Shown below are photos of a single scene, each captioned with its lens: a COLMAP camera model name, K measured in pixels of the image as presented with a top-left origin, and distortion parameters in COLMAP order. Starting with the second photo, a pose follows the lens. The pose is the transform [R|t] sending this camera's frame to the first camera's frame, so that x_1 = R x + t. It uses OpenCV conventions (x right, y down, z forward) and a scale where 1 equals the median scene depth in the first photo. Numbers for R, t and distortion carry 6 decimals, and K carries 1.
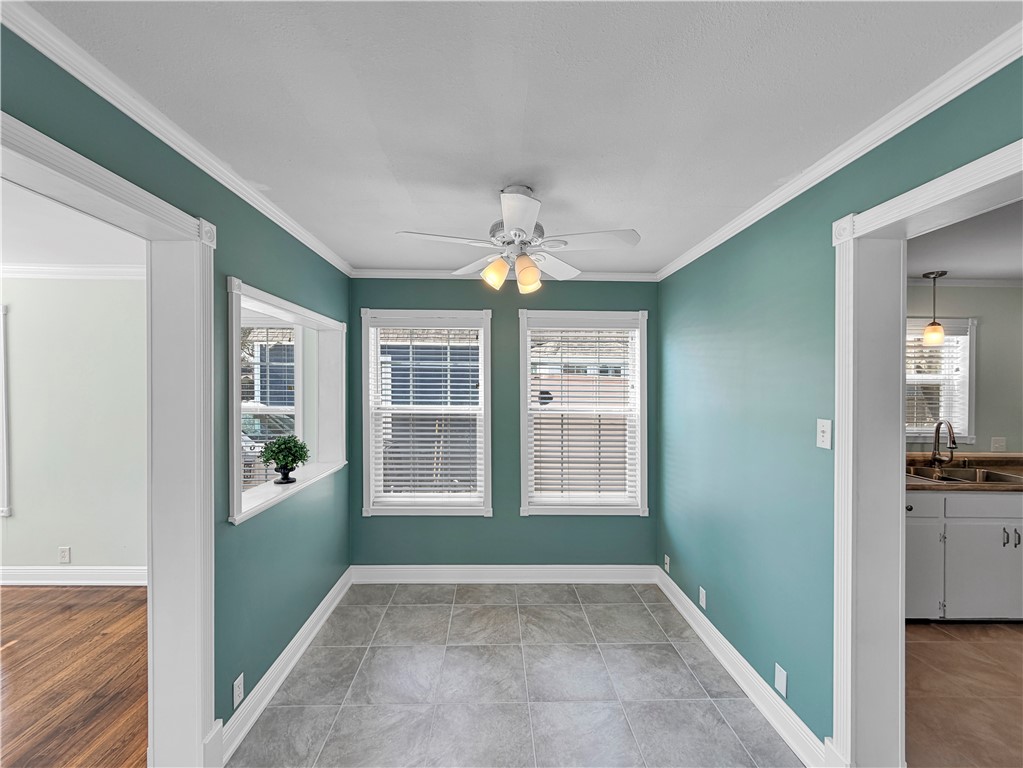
lens RADIAL K [[435.3, 0, 511.5], [0, 435.3, 384.0], [0, 0, 1]] dist [0.000527, -0.000074]
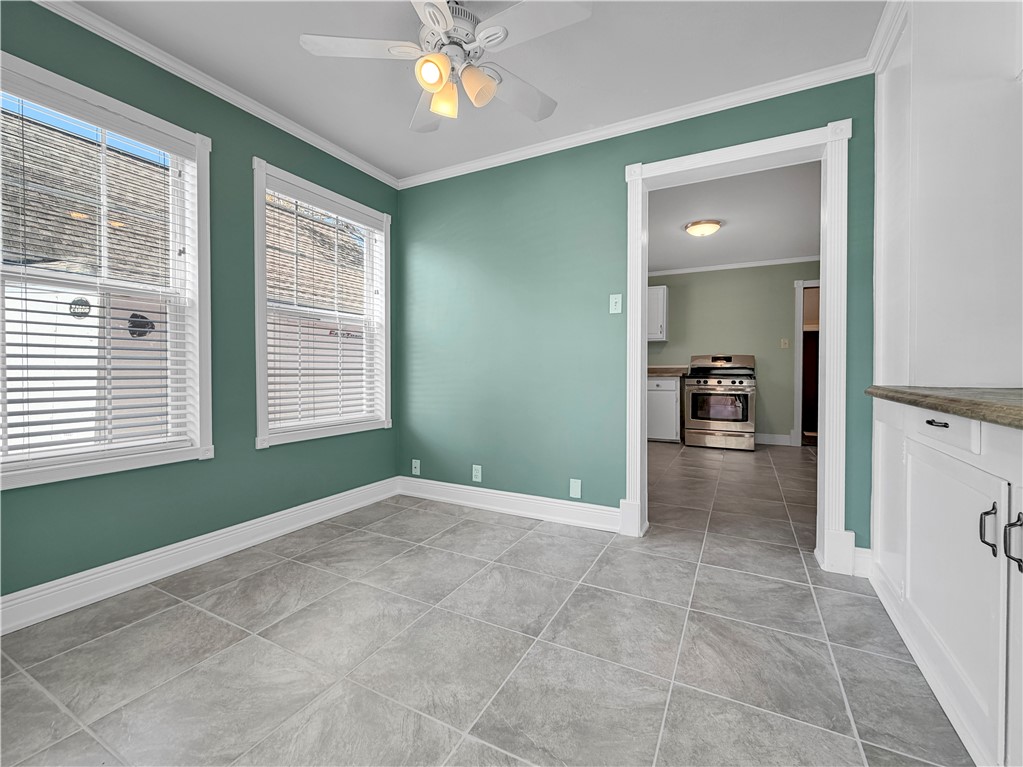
lens RADIAL K [[429.1, 0, 519.5], [0, 429.1, 367.8], [0, 0, 1]] dist [0.001324, 0.000102]
pose [[0.480492, -0.000206, 0.876999, -0.425656], [0.000257, 1.000000, 0.000094, 0.187945], [-0.876999, 0.000180, 0.480492, 0.318628]]
